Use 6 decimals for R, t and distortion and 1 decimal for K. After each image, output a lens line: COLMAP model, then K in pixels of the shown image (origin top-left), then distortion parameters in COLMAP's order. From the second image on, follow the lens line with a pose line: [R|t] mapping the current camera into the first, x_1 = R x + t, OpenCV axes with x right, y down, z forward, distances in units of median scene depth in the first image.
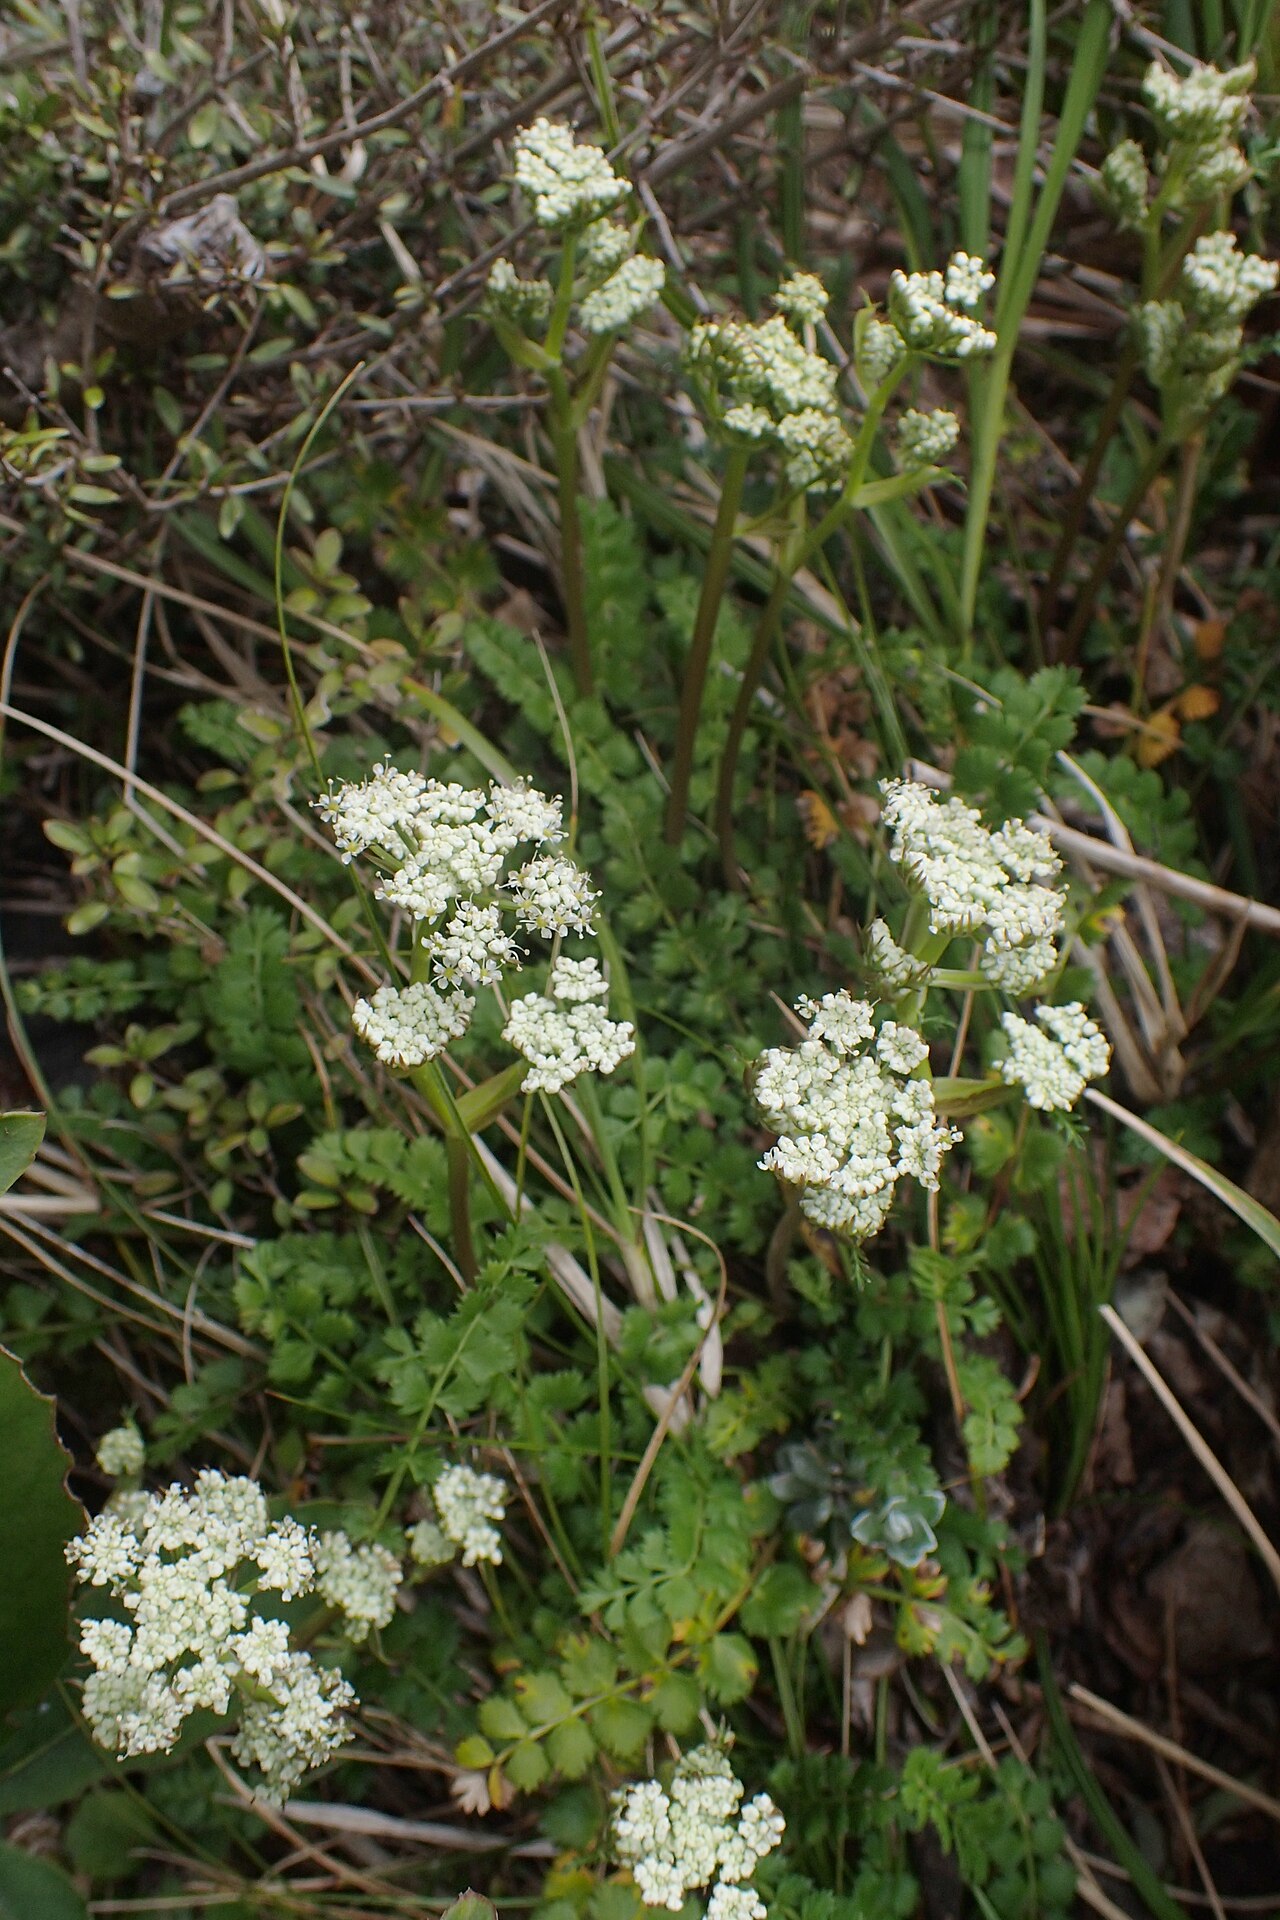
lens RADIAL K [[1693.3, 0, 640.0], [0, 1693.3, 960.0], [0, 0, 1]] dist [-0.036175, -0.001929]
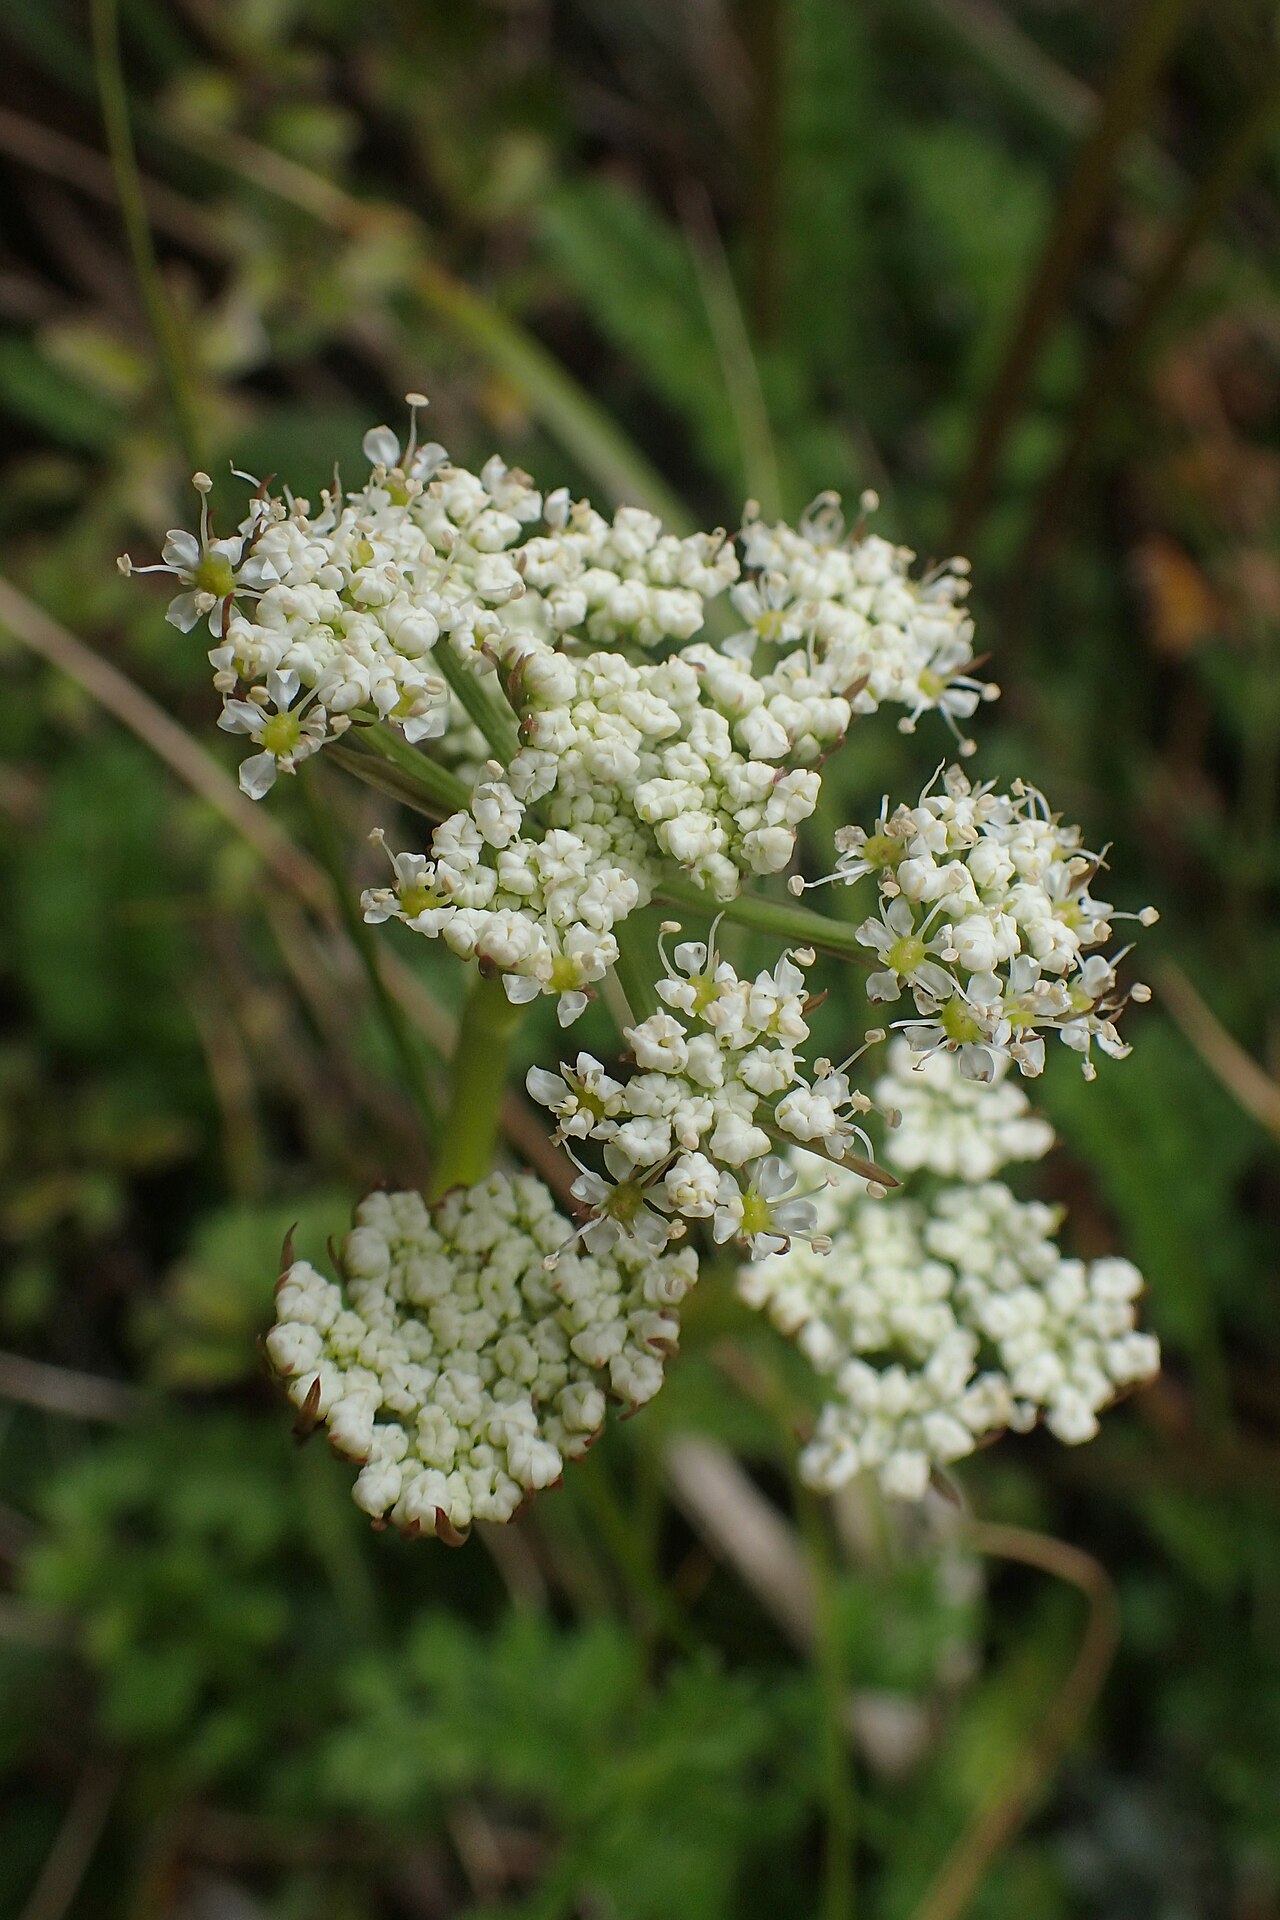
lens RADIAL K [[1932.0, 0, 712.1], [0, 1932.0, 814.6], [0, 0, 1]] dist [-0.010892, -0.004040]
pose [[0.998577, 0.035103, 0.040150, -0.084365], [-0.037135, 0.998006, 0.051049, -0.053249], [-0.038278, -0.052467, 0.997889, 0.512262]]
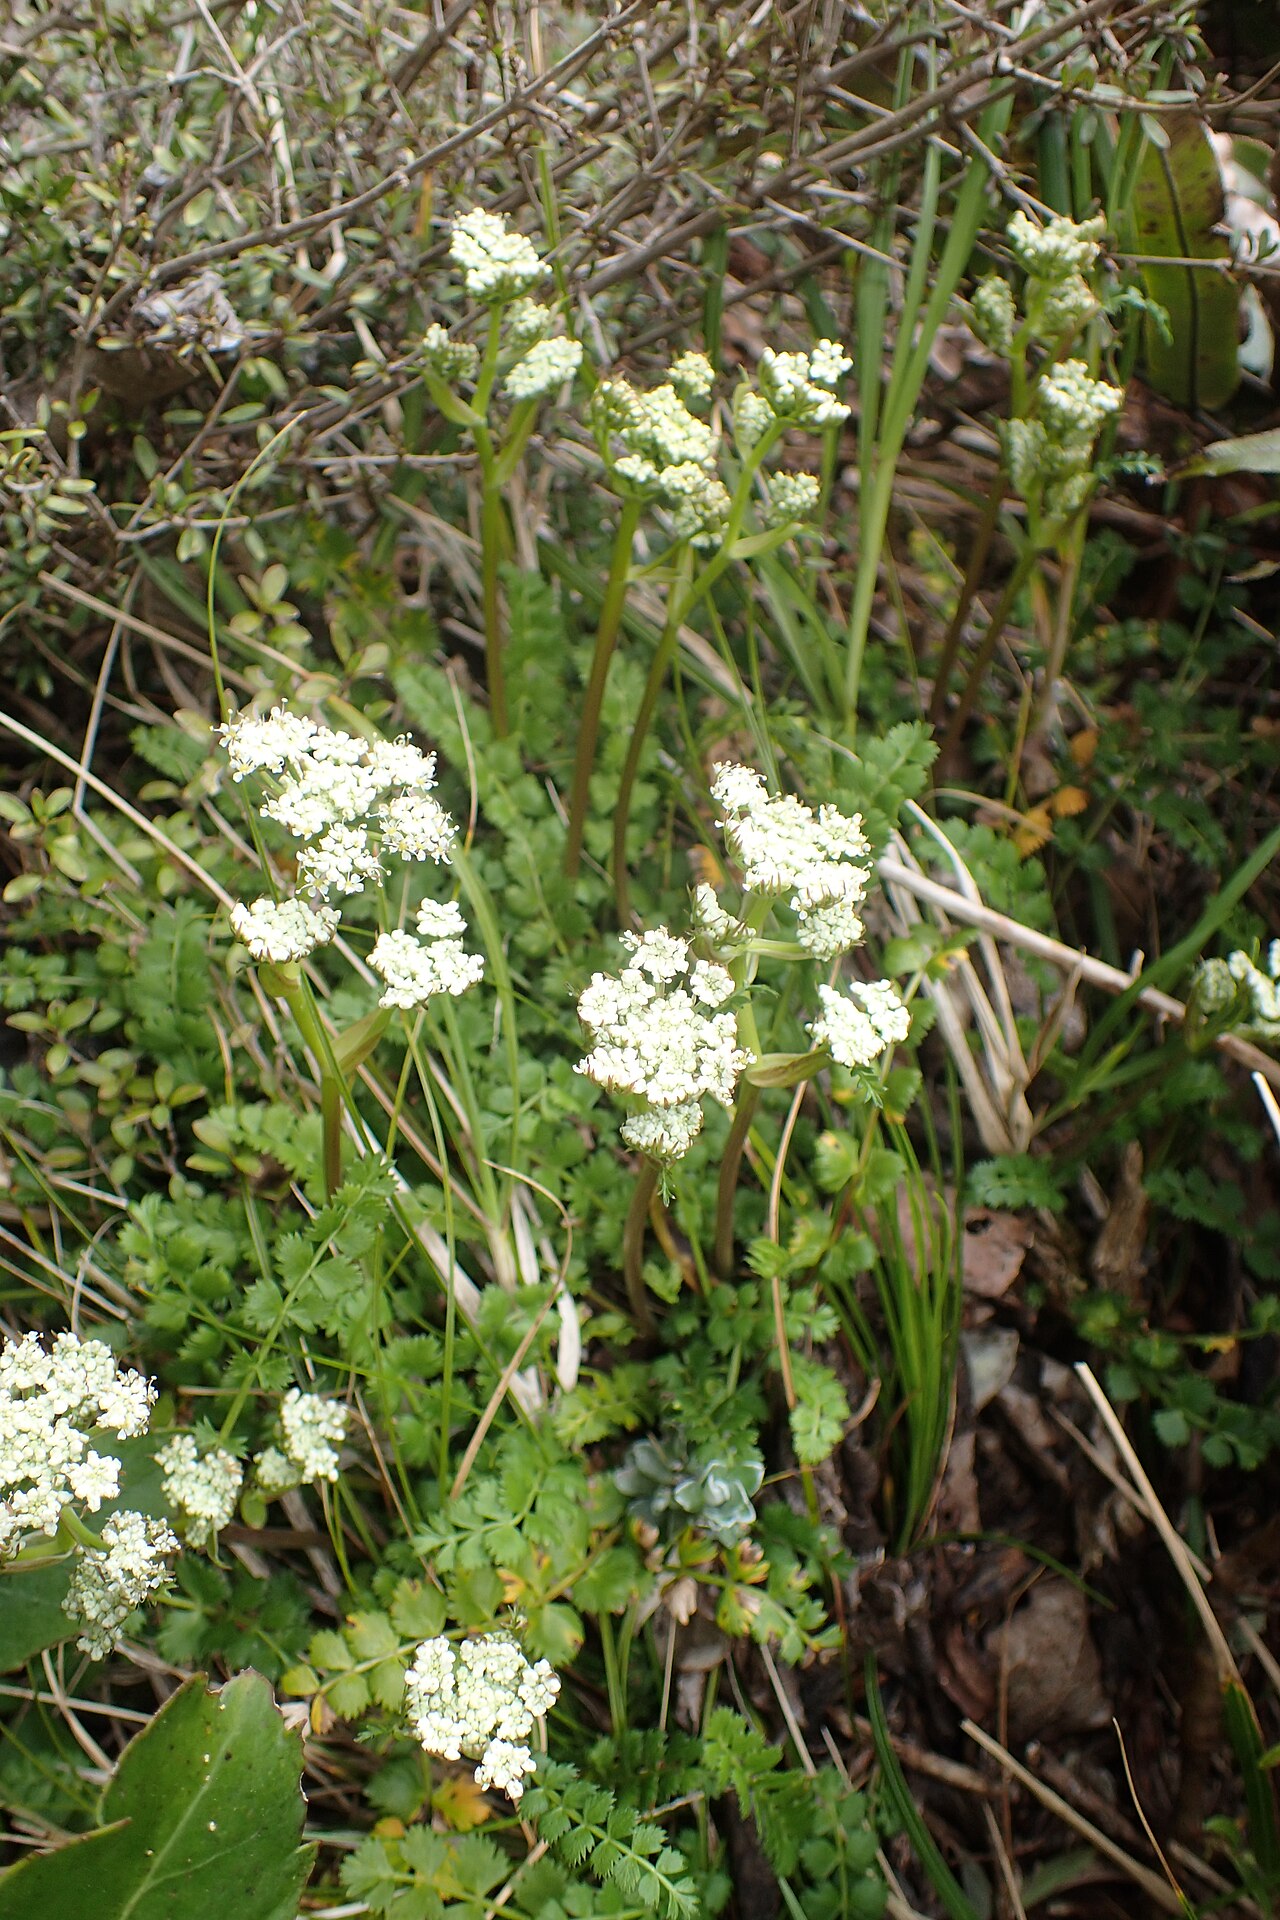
lens RADIAL K [[1693.3, 0, 640.0], [0, 1693.3, 960.0], [0, 0, 1]] dist [-0.036175, -0.001929]
pose [[0.997415, 0.070832, 0.012070, 0.070075], [-0.069165, 0.991974, -0.105852, 0.122645], [-0.019471, 0.104743, 0.994309, -0.101511]]
